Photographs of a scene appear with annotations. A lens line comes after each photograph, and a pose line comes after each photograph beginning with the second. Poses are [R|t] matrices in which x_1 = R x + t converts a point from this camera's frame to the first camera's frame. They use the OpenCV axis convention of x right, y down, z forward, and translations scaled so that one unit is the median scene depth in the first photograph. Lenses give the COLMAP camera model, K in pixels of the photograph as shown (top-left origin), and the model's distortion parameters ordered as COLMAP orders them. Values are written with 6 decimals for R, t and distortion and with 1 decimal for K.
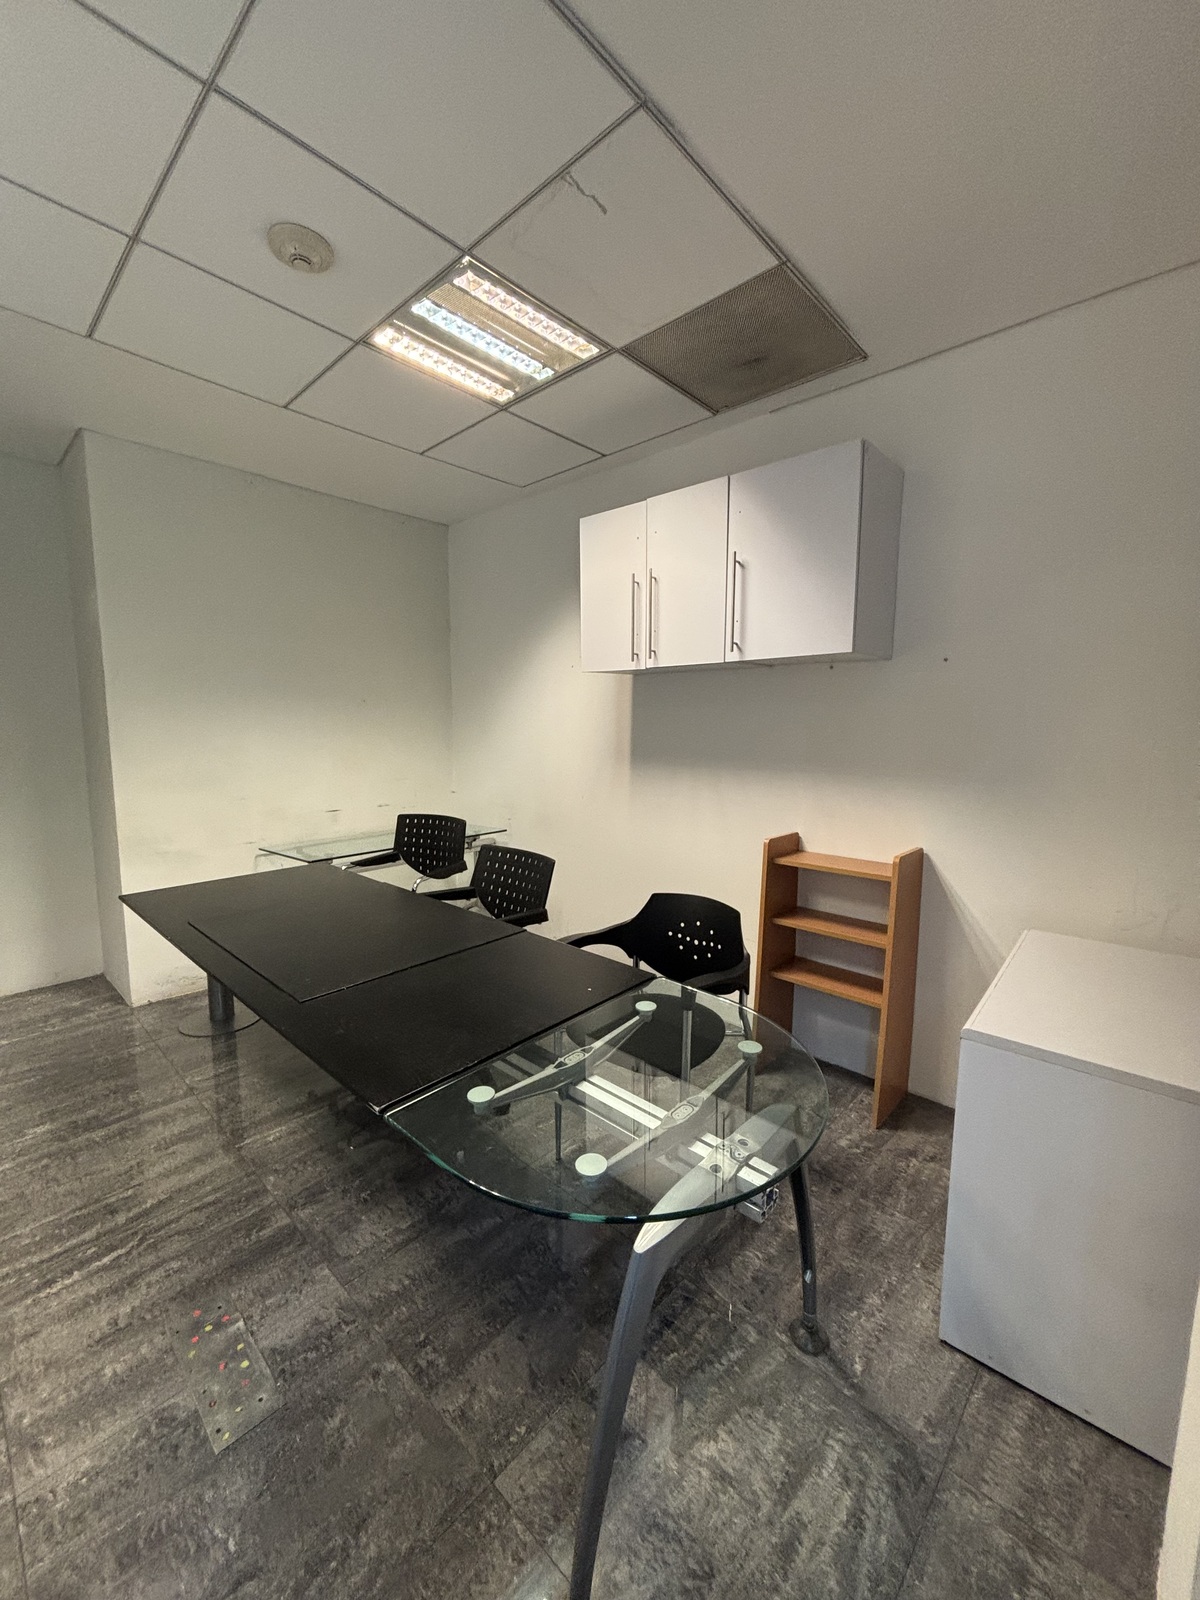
lens RADIAL K [[643.5, 0, 612.6], [0, 643.5, 798.0], [0, 0, 1]] dist [-0.001651, 0.001136]
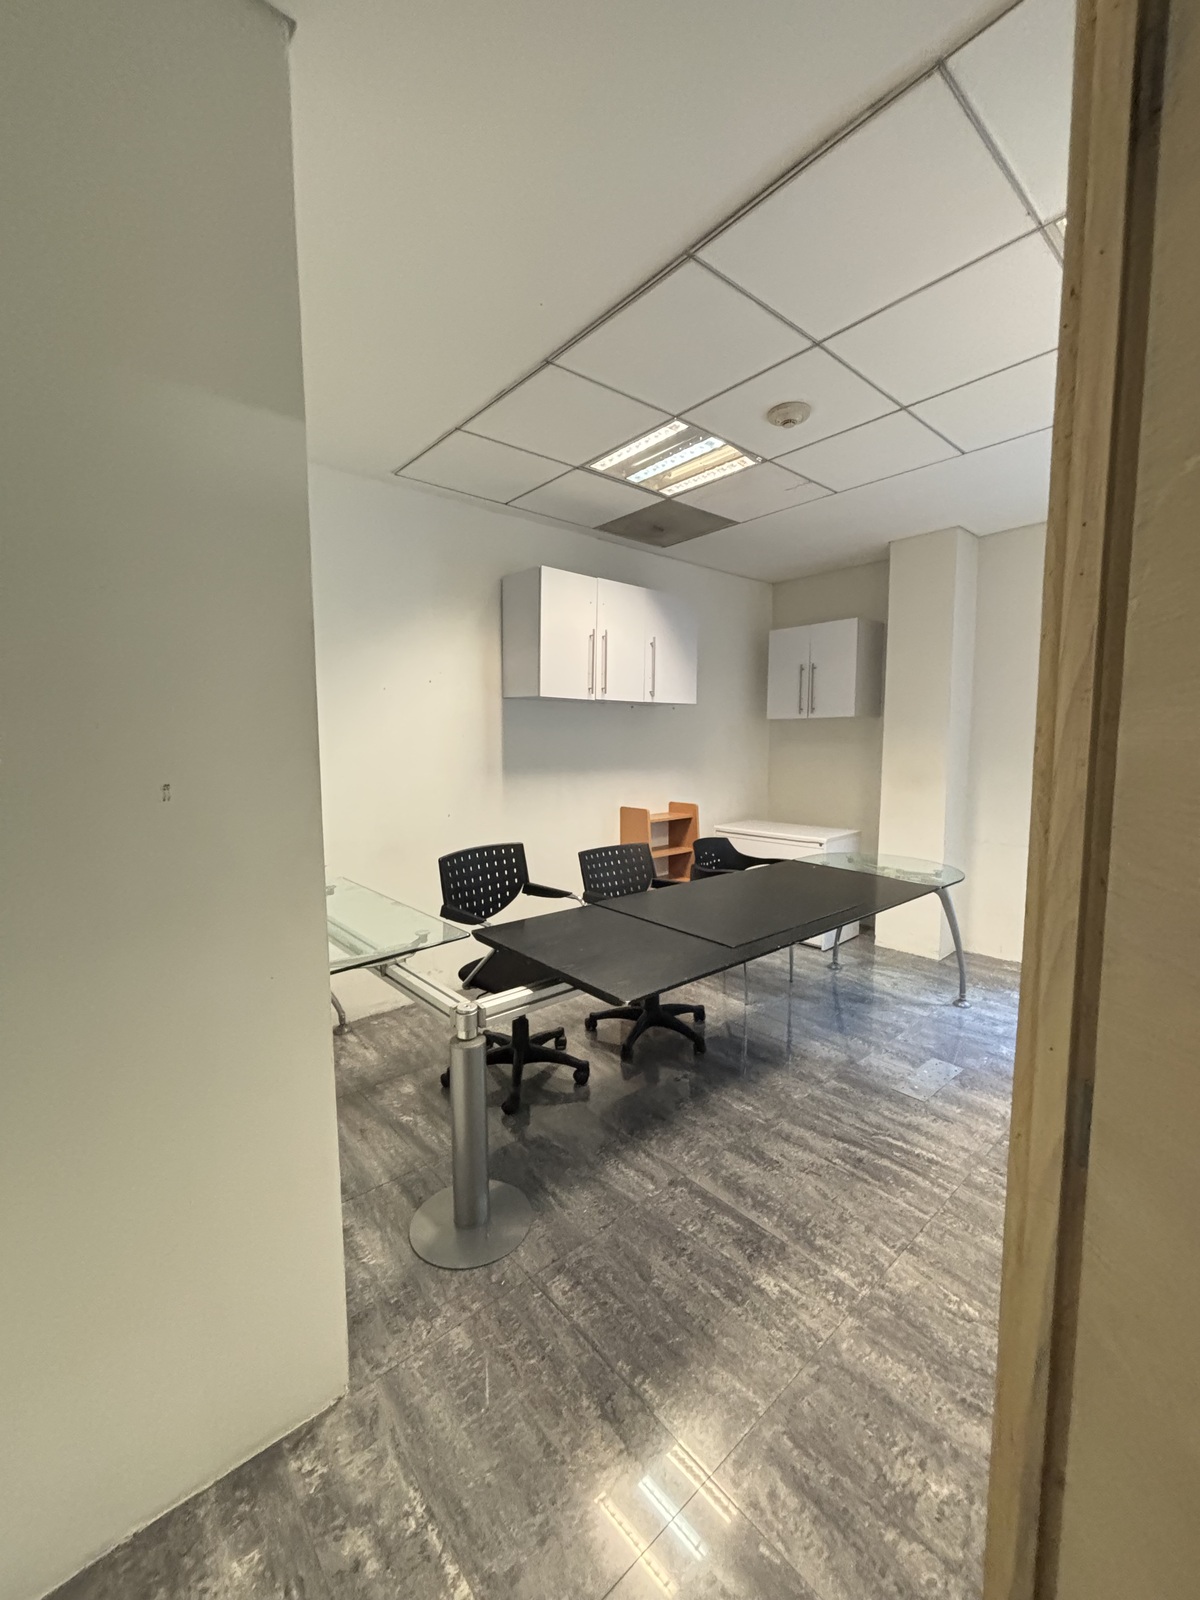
lens RADIAL K [[643.5, 0, 607.7], [0, 643.5, 805.5], [0, 0, 1]] dist [-0.001651, 0.001136]
pose [[0.110369, -0.106189, 0.988202, -2.113522], [0.124685, 0.987900, 0.092231, -0.172331], [-0.986039, 0.113034, 0.122273, 1.365816]]
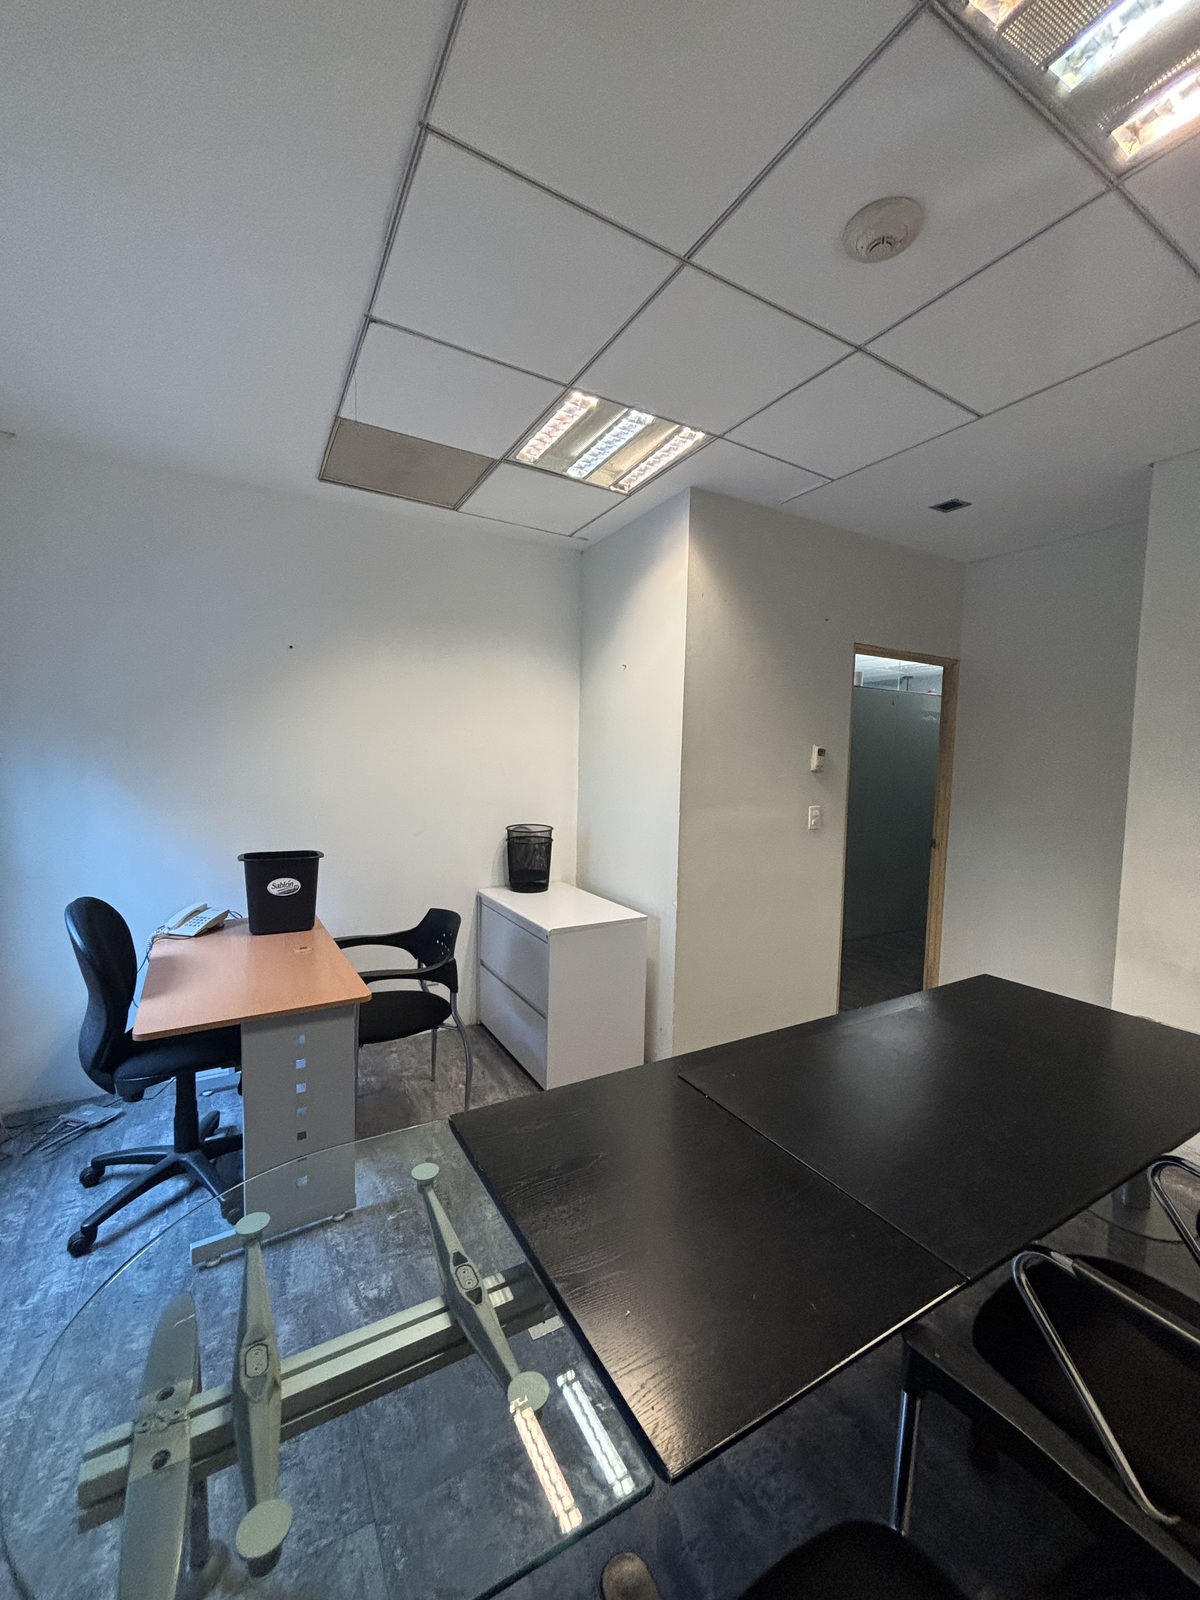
lens RADIAL K [[643.5, 0, 602.7], [0, 643.5, 799.3], [0, 0, 1]] dist [-0.001651, 0.001136]
pose [[-0.303608, 0.051654, -0.951396, 0.459738], [-0.140801, 0.985134, 0.098418, -0.181011], [0.942336, 0.163838, -0.291821, 1.055978]]
